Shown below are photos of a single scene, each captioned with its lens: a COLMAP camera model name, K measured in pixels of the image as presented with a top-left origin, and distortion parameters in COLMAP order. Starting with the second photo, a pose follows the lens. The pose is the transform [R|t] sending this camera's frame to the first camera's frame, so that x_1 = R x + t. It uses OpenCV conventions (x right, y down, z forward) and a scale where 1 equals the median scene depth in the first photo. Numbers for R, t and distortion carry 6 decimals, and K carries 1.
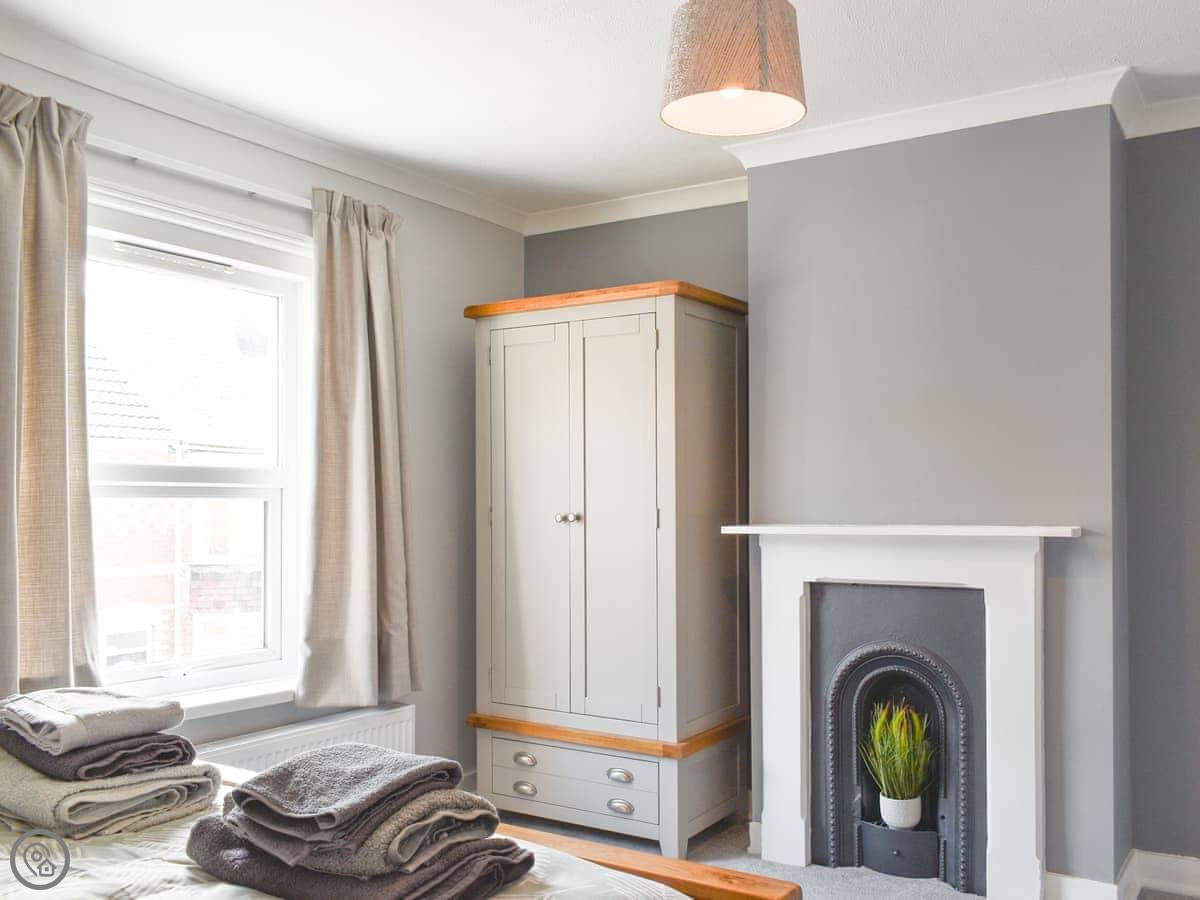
lens RADIAL K [[1039.3, 0, 600.0], [0, 1039.3, 450.0], [0, 0, 1]] dist [0.013255, 0.015669]
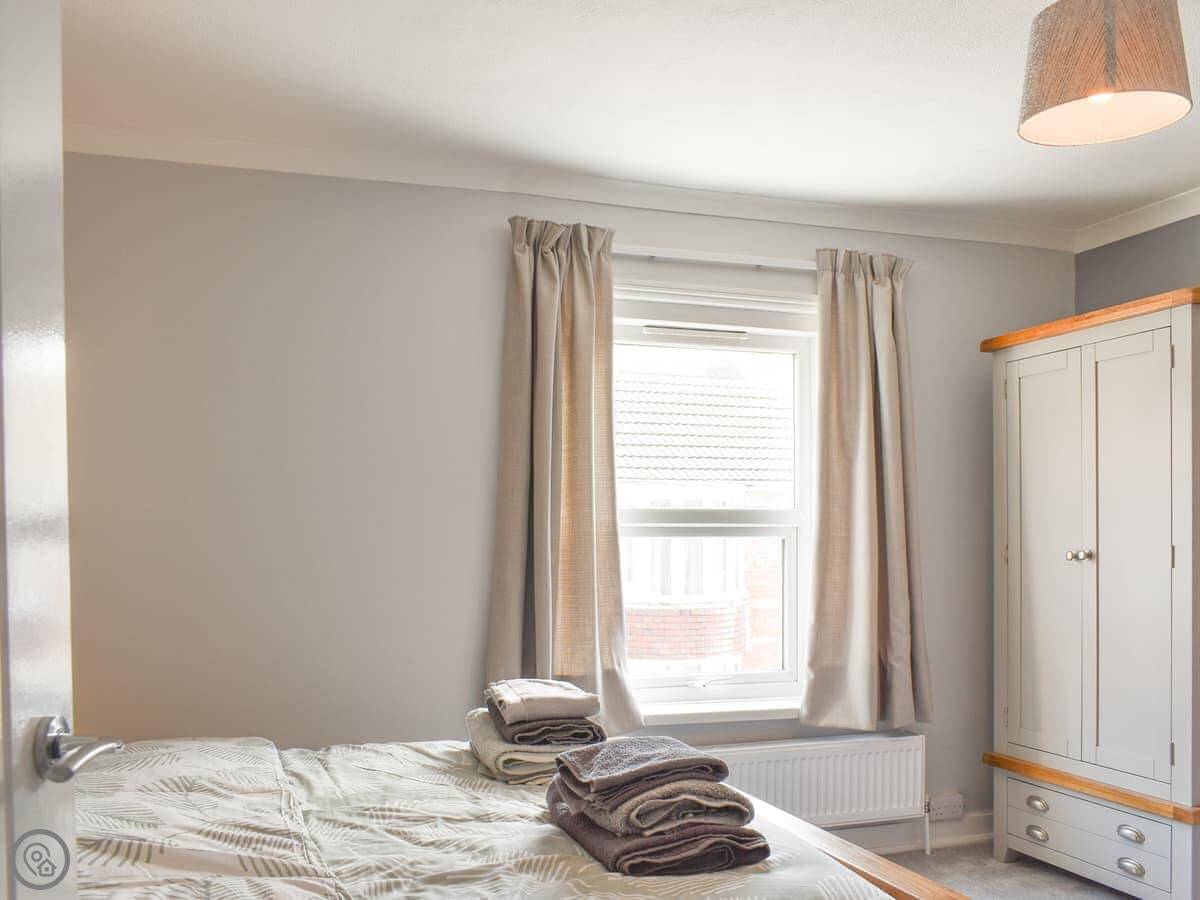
lens RADIAL K [[1031.9, 0, 599.5], [0, 1031.9, 519.3], [0, 0, 1]] dist [-0.009331, 0.008598]
pose [[0.806934, -0.014432, -0.590466, 0.185144], [0.032859, 0.999250, 0.020482, -0.001196], [0.589727, -0.035929, 0.806803, -0.007866]]
